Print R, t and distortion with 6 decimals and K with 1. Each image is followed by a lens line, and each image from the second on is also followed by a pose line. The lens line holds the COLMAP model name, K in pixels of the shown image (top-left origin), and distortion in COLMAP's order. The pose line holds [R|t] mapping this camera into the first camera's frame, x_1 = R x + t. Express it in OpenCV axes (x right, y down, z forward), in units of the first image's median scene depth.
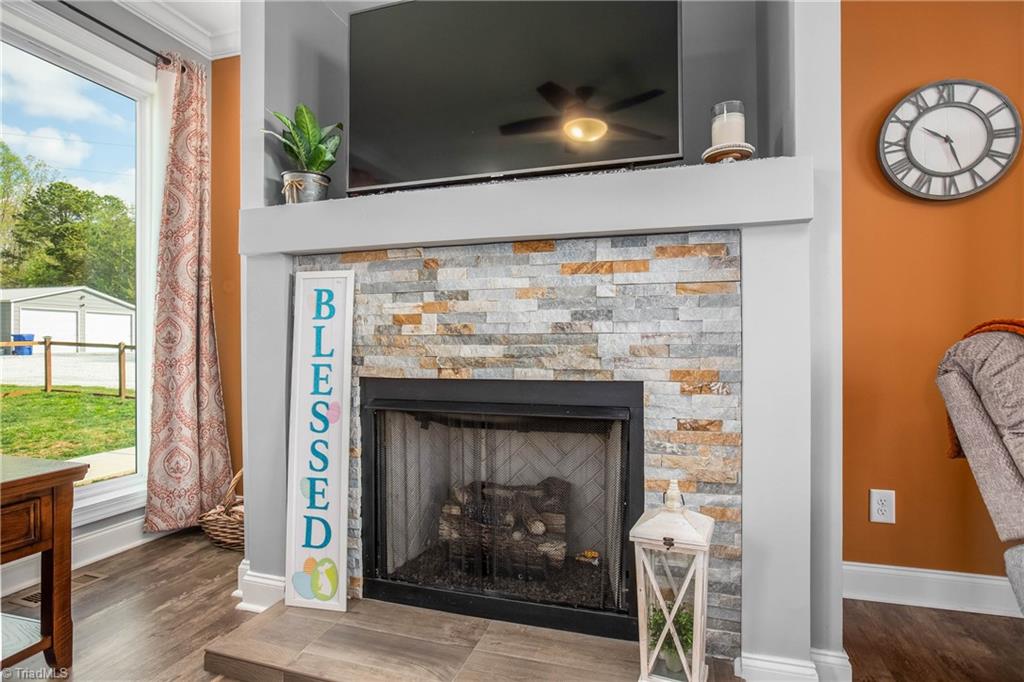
lens RADIAL K [[551.7, 0, 485.2], [0, 551.7, 354.5], [0, 0, 1]] dist [-0.025058, 0.005849]
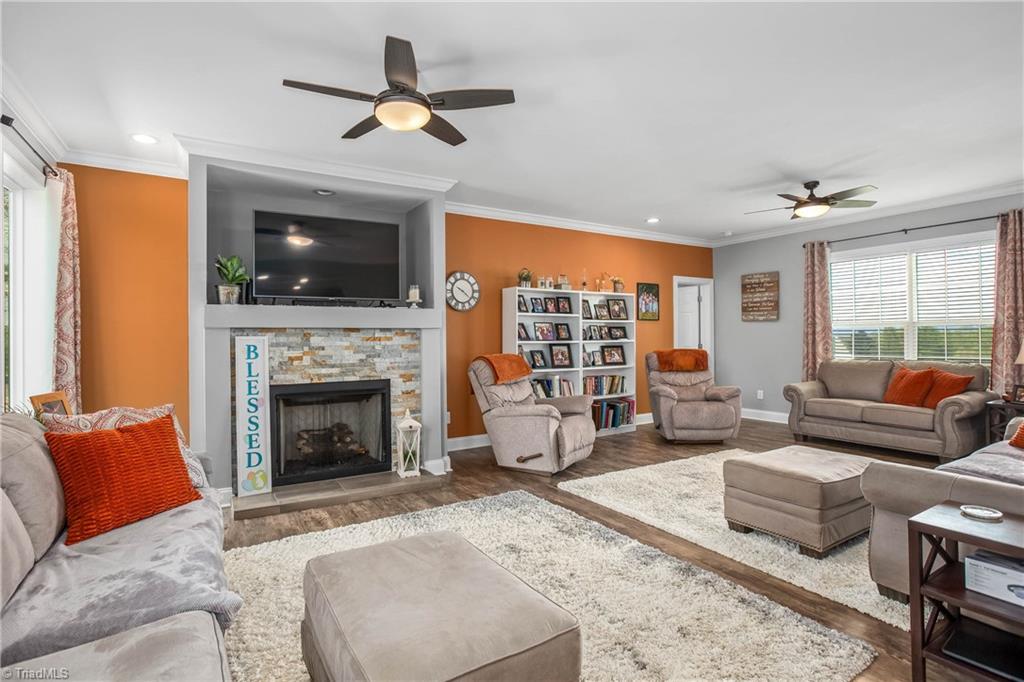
lens RADIAL K [[495.4, 0, 511.5], [0, 495.4, 339.7], [0, 0, 1]] dist [-0.029246, 0.009321]
pose [[0.643298, -0.006961, 0.765584, -1.145072], [0.019803, 0.999775, -0.007550, -0.109406], [-0.765360, 0.020017, 0.643291, -1.028465]]
